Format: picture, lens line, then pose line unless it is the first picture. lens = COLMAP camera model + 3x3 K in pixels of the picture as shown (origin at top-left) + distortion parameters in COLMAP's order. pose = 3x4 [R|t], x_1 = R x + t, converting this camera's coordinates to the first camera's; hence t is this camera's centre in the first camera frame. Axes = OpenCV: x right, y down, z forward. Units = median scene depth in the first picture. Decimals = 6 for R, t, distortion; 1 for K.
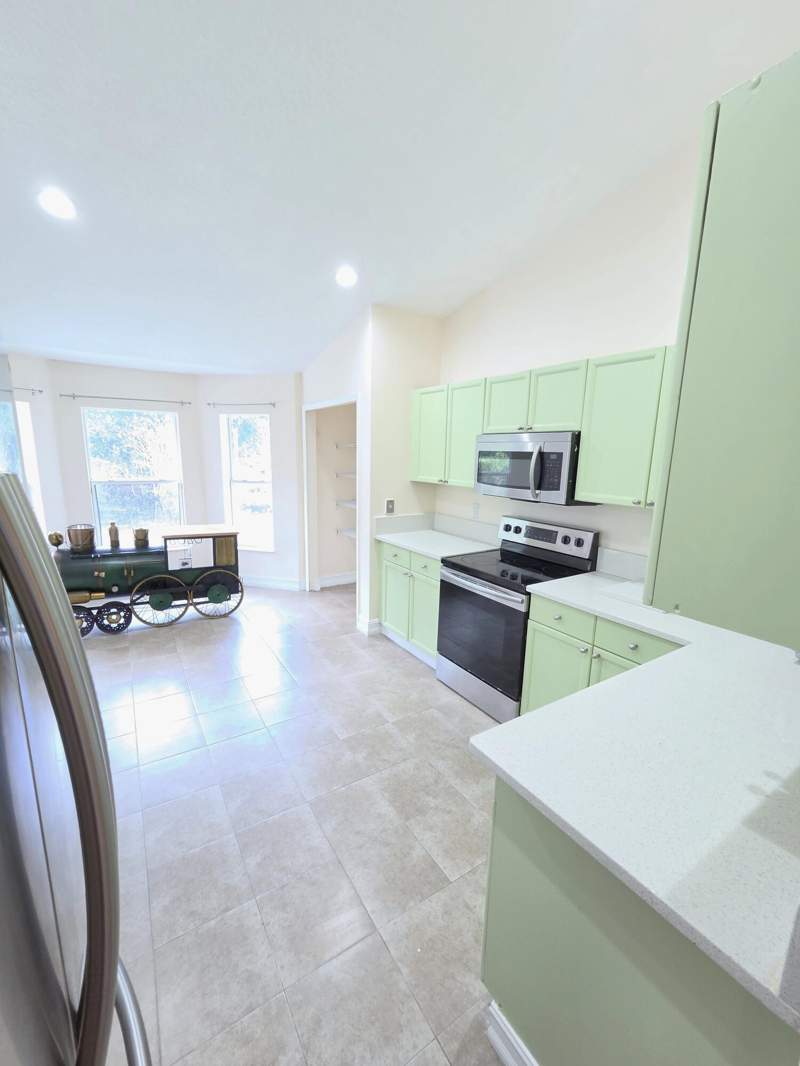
lens RADIAL K [[440.5, 0, 397.9], [0, 440.5, 539.6], [0, 0, 1]] dist [-0.001860, 0.000054]
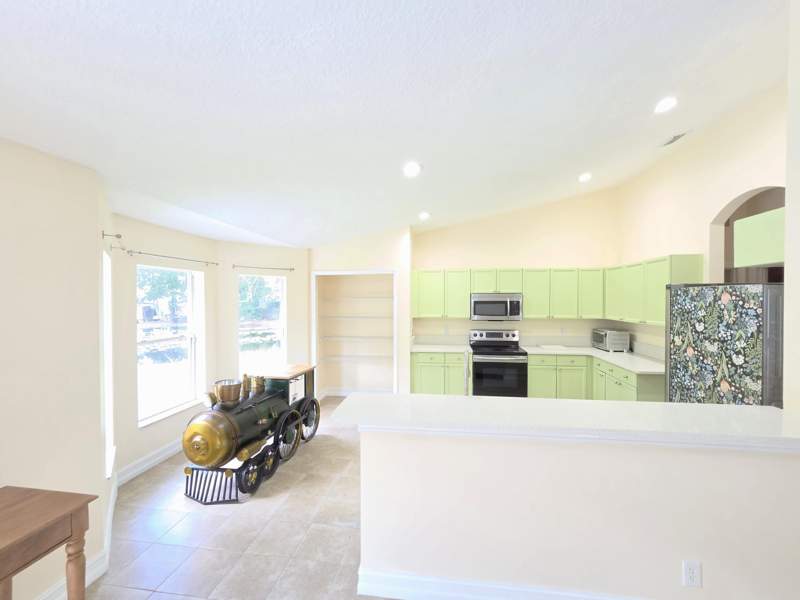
lens RADIAL K [[330.6, 0, 406.0], [0, 330.6, 302.2], [0, 0, 1]] dist [-0.001860, 0.000054]
pose [[0.636714, -0.030700, 0.770488, -1.185748], [0.164616, 0.981584, -0.096923, -0.080483], [-0.753324, 0.188547, 0.630042, 0.185772]]
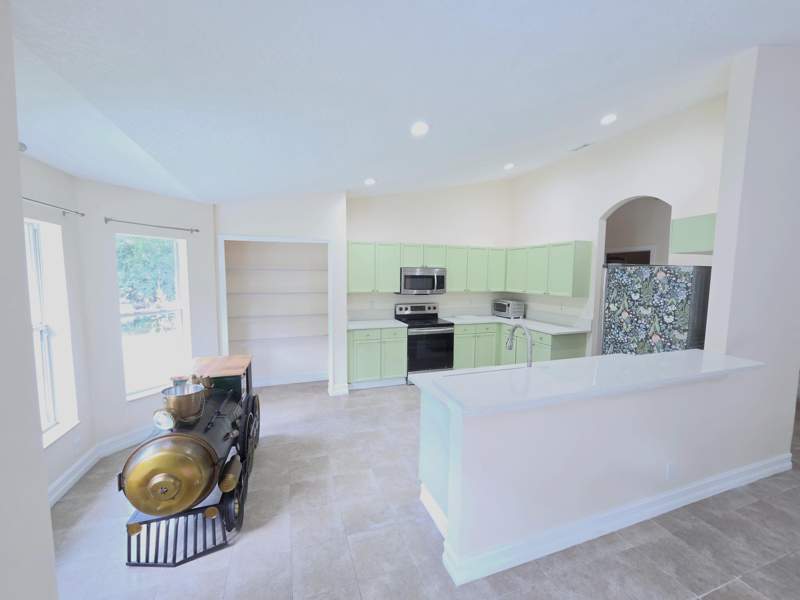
lens RADIAL K [[330.6, 0, 406.0], [0, 330.6, 302.2], [0, 0, 1]] dist [-0.001860, 0.000054]
pose [[0.212297, -0.103481, 0.971711, -1.303824], [0.182585, 0.981066, 0.064587, -0.156167], [-0.959996, 0.163708, 0.227172, 0.571290]]
